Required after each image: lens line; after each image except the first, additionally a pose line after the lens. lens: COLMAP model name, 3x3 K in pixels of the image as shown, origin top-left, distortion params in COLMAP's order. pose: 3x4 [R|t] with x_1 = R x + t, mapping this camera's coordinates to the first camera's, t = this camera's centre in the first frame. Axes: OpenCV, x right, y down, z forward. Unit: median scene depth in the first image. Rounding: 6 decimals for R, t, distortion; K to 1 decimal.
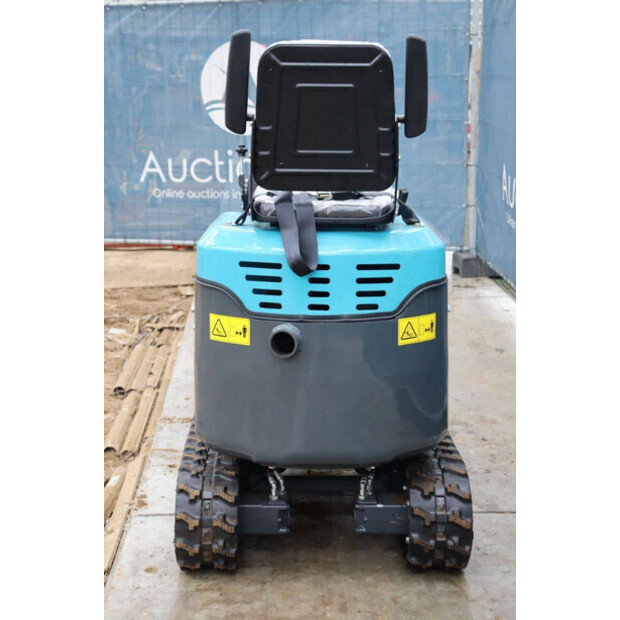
lens RADIAL K [[1048.7, 0, 310.0], [0, 1048.7, 310.0], [0, 0, 1]] dist [0.181900, -0.005977]
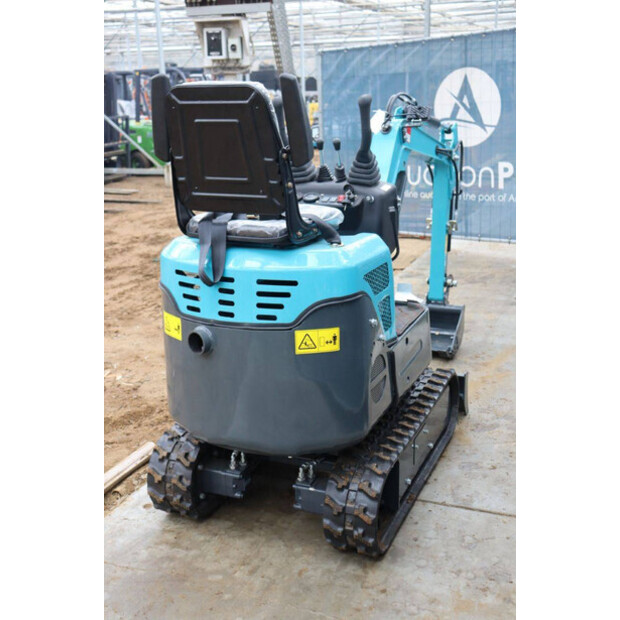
lens RADIAL K [[803.8, 0, 310.0], [0, 803.8, 310.0], [0, 0, 1]] dist [0.028915, 0.051493]
pose [[0.913867, 0.084191, -0.397188, 0.423268], [-0.066162, 0.996069, 0.058904, -0.062474], [0.400586, -0.027551, 0.915845, 0.225550]]
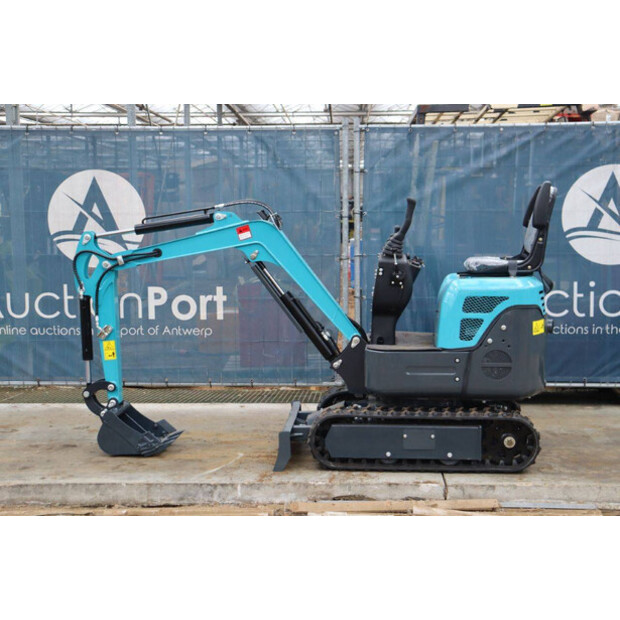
lens RADIAL K [[967.1, 0, 319.3], [0, 967.1, 309.3], [0, 0, 1]] dist [0.125907, 0.047537]
pose [[0.072278, -0.108209, 0.991497, -1.902006], [0.232925, 0.968440, 0.088713, -0.270083], [-0.969805, 0.224532, 0.095201, 1.207768]]
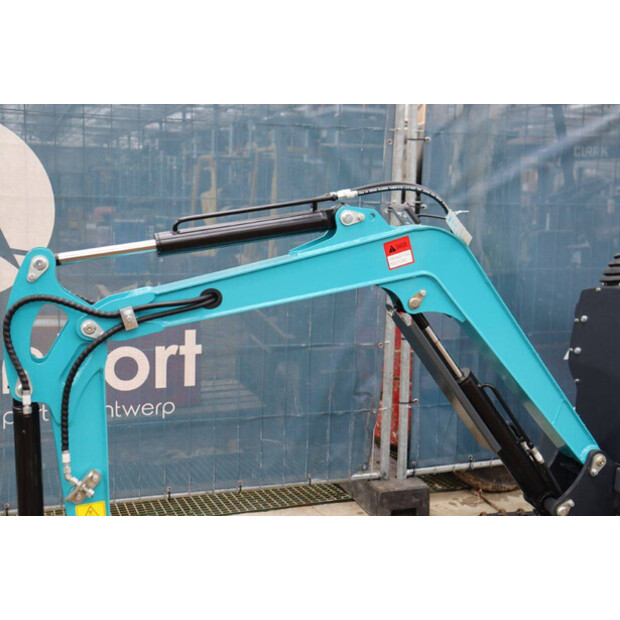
lens RADIAL K [[827.1, 0, 321.9], [0, 827.1, 303.6], [0, 0, 1]] dist [0.018721, 0.074984]
pose [[-0.297595, -0.141531, 0.944143, -0.711381], [0.193777, 0.959410, 0.204898, -0.406661], [-0.934820, 0.243929, -0.258091, 1.774077]]
